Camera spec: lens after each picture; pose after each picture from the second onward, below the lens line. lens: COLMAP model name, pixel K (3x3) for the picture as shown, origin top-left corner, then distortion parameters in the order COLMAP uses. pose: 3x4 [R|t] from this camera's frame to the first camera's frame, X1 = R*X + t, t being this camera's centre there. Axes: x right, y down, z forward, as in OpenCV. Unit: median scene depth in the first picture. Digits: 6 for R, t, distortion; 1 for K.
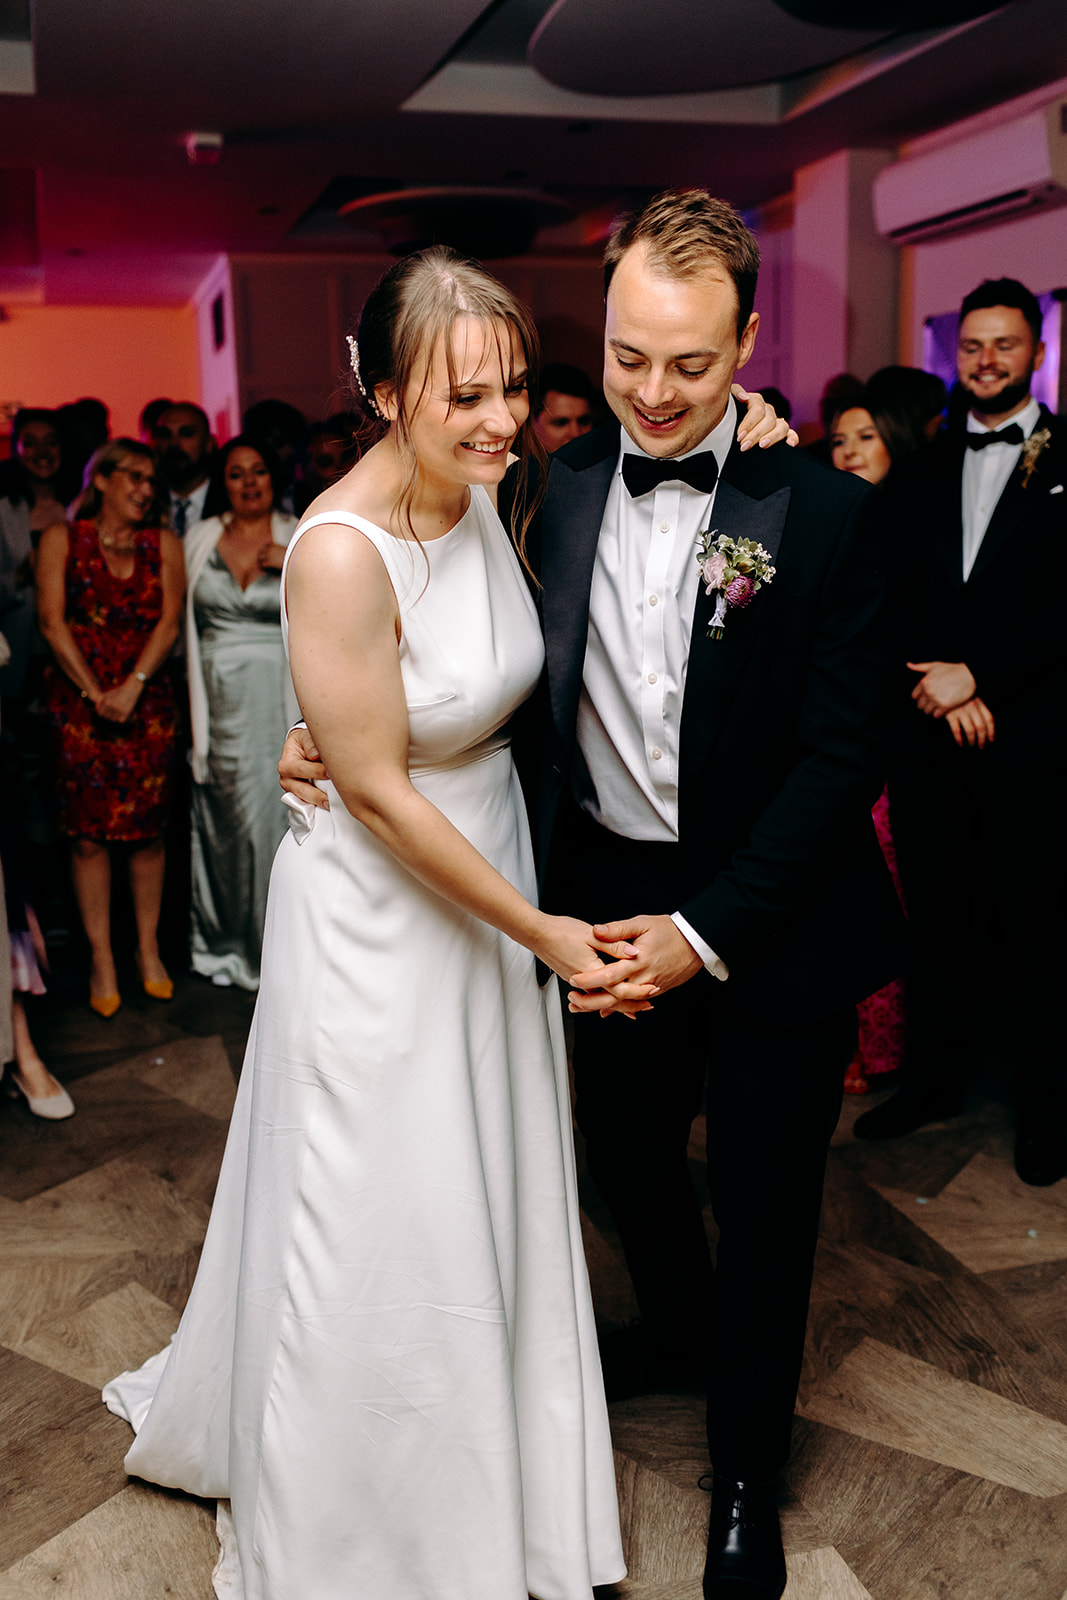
lens RADIAL K [[1548.9, 0, 533.7], [0, 1548.9, 773.2], [0, 0, 1]] dist [0.004836, -0.101757]
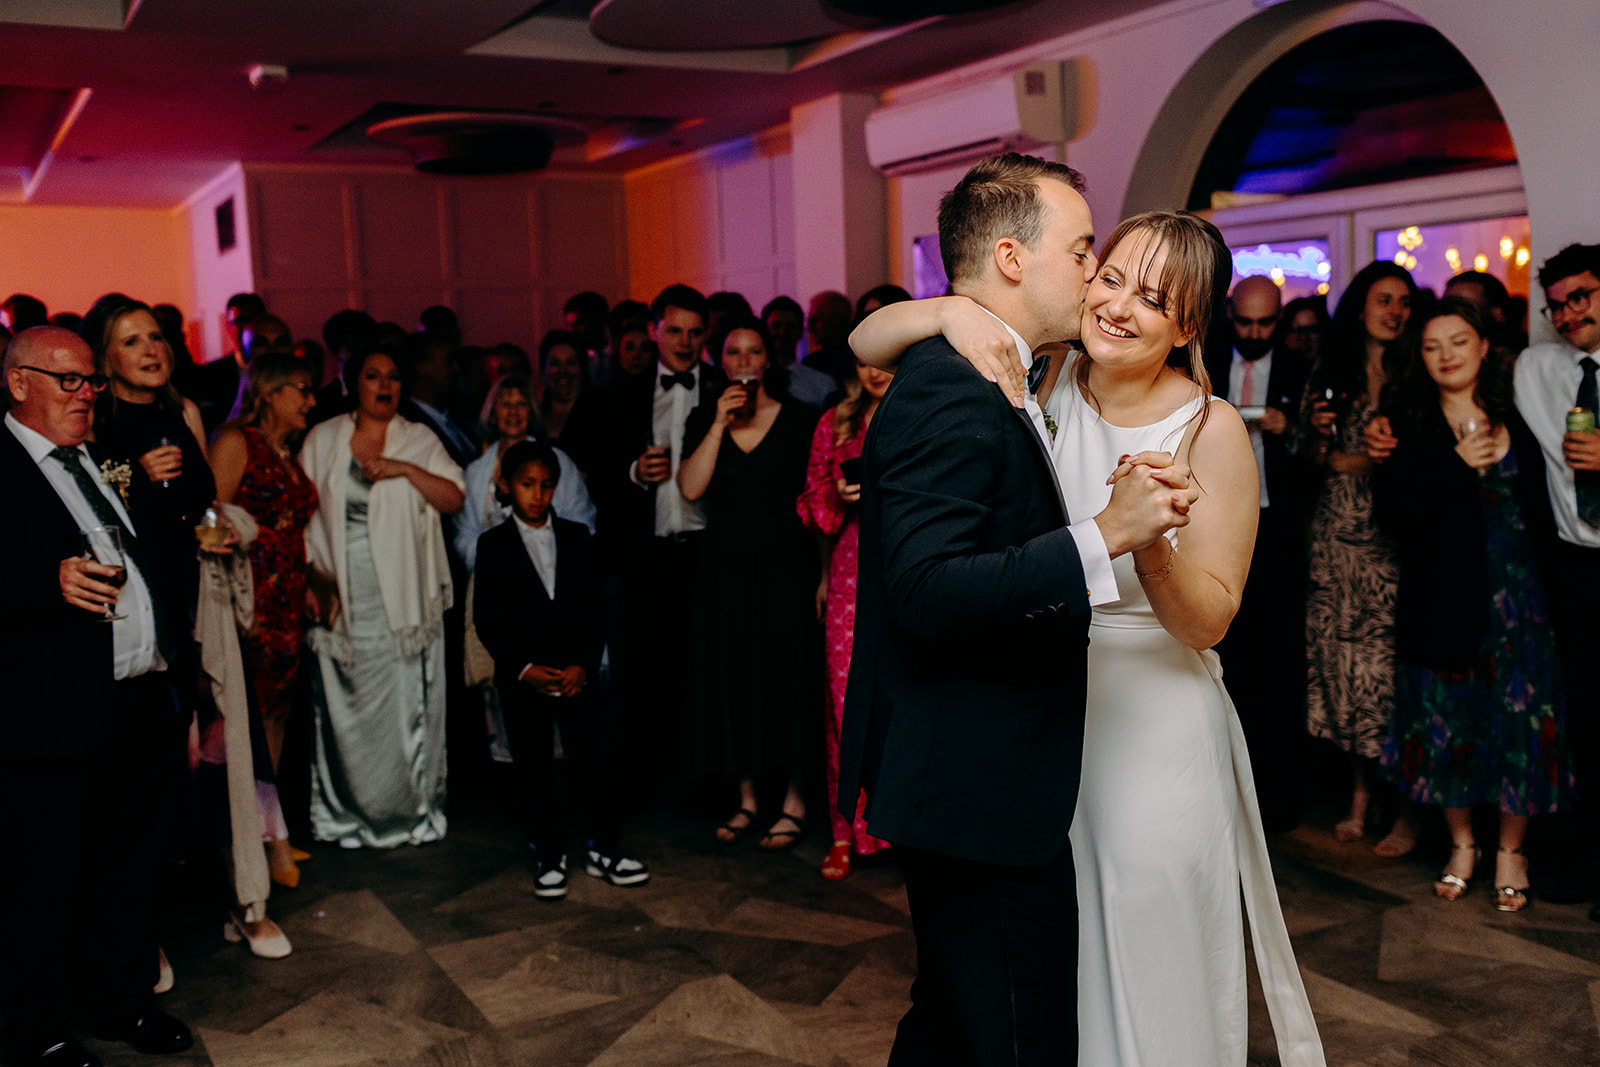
lens RADIAL K [[1548.9, 0, 800.0], [0, 1548.9, 533.5], [0, 0, 1]] dist [0.004836, -0.101757]
pose [[0.978360, -0.032964, 0.204266, -0.088575], [0.048026, 0.996444, -0.069224, 0.005455], [-0.201258, 0.077536, 0.976465, -0.123185]]
